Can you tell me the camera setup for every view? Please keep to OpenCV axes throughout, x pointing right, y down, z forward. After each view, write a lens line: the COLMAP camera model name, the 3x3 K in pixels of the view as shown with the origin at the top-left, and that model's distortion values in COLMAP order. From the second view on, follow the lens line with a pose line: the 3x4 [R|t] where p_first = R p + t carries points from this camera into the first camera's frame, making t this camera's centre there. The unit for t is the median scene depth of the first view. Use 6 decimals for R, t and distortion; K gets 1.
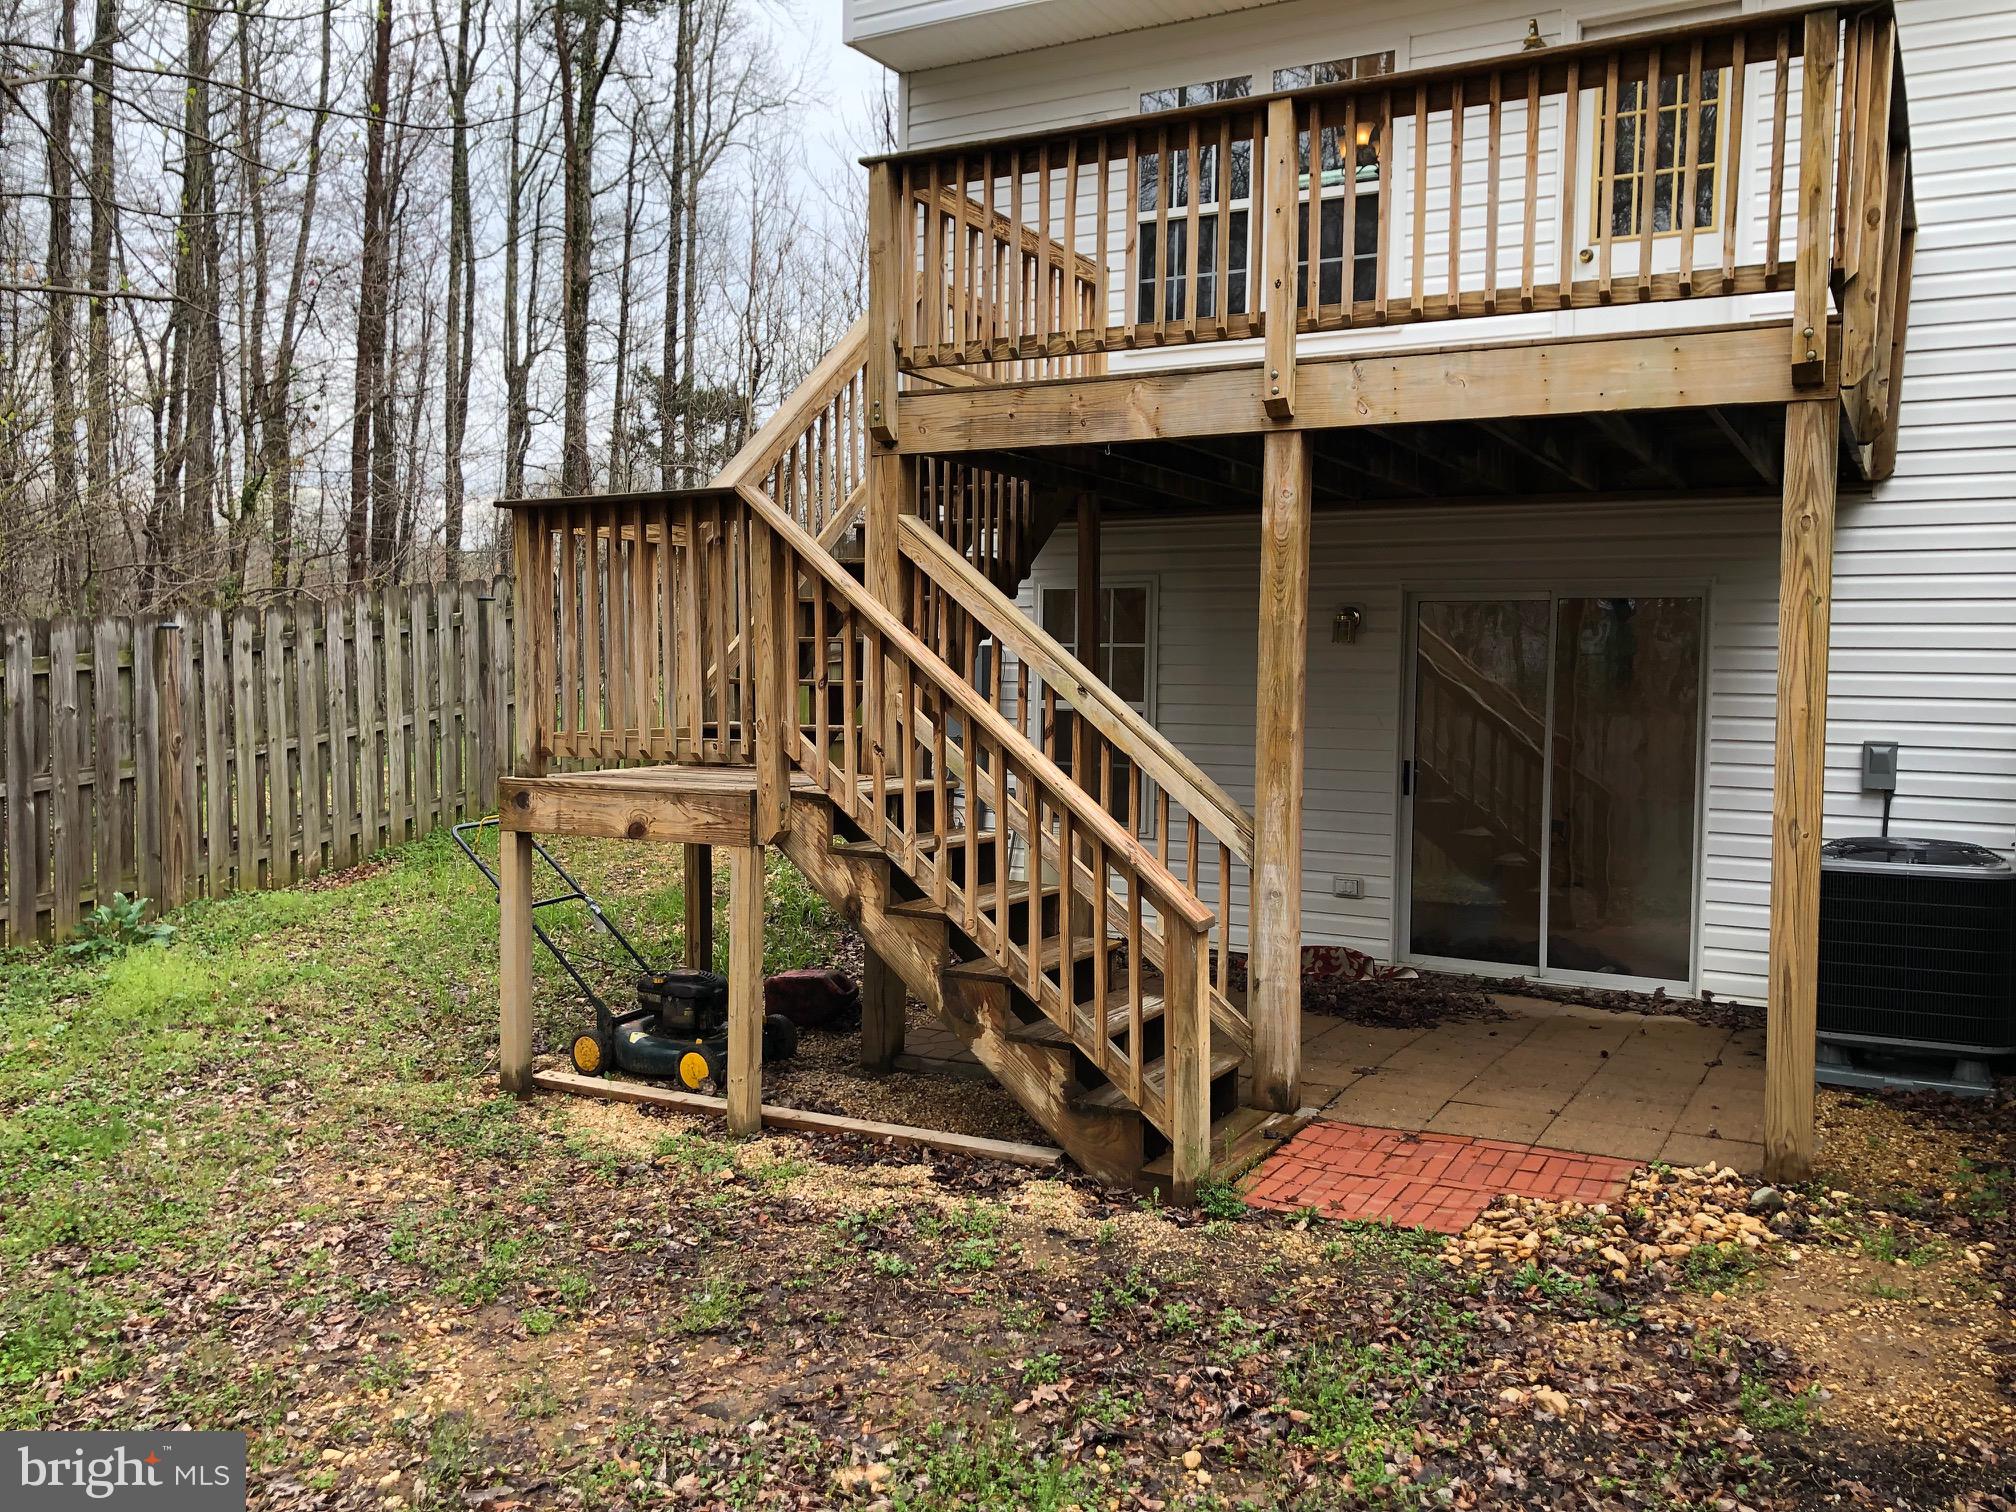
lens RADIAL K [[1596.1, 0, 1021.5], [0, 1596.1, 730.8], [0, 0, 1]] dist [0.048422, -0.042004]
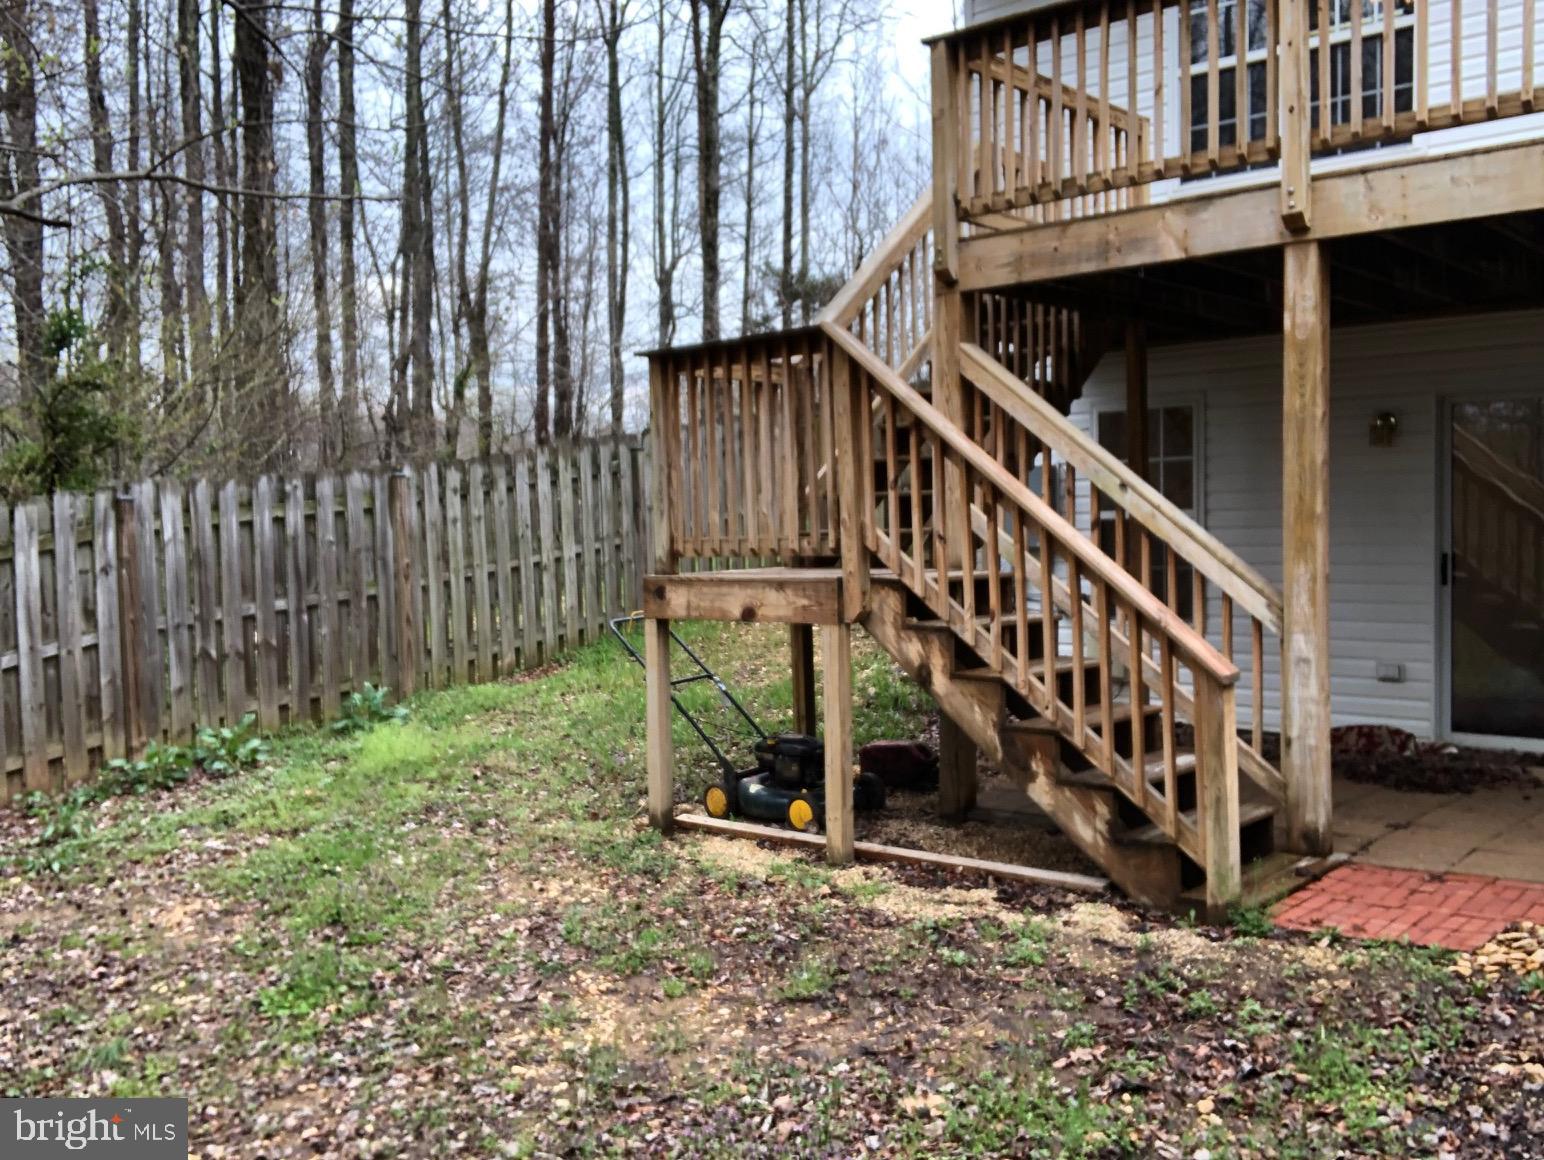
lens RADIAL K [[1399.5, 0, 806.5], [0, 1399.5, 580.8], [0, 0, 1]] dist [0.095330, -0.199169]
pose [[0.977791, -0.020688, -0.208558, 0.026036], [0.021802, 0.999758, 0.003045, 0.036121], [0.208445, -0.007524, 0.978005, -0.033845]]
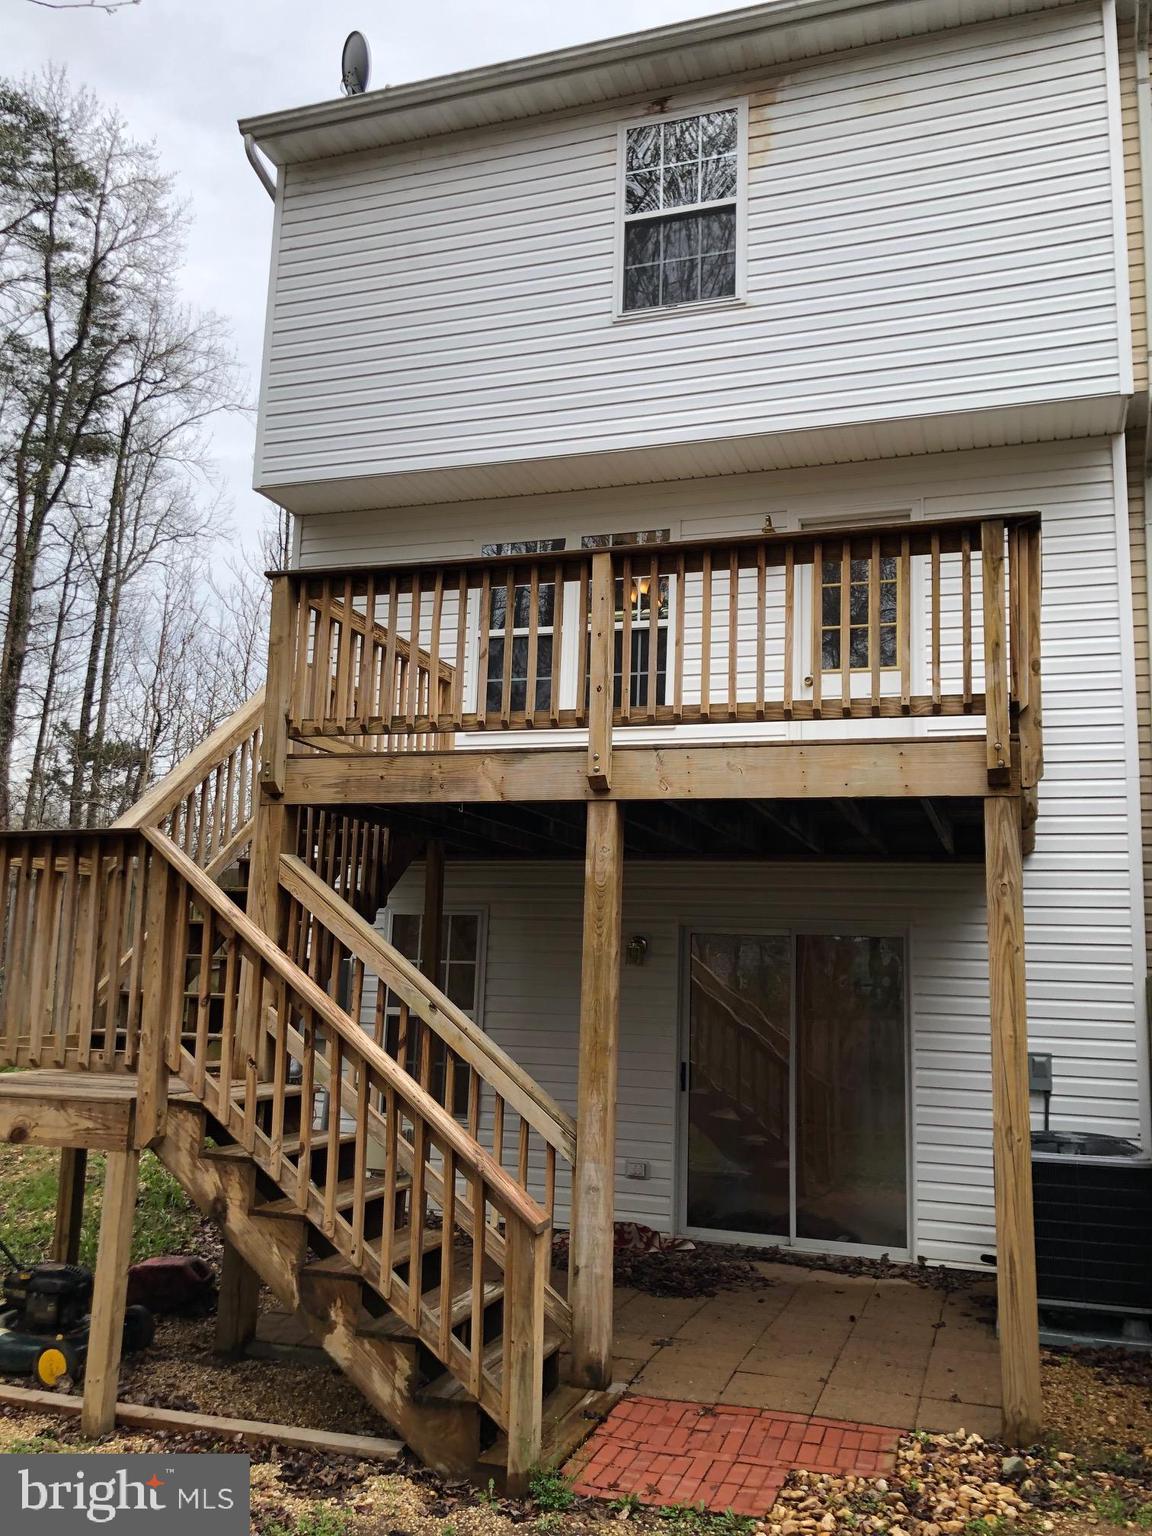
lens RADIAL K [[1216.1, 0, 576.0], [0, 1216.1, 768.0], [0, 0, 1]] dist [0.048422, -0.042004]
pose [[0.984165, 0.044668, 0.171534, -0.021167], [-0.009345, 0.979457, -0.201436, -0.018532], [-0.177008, 0.196643, 0.964365, 0.074020]]
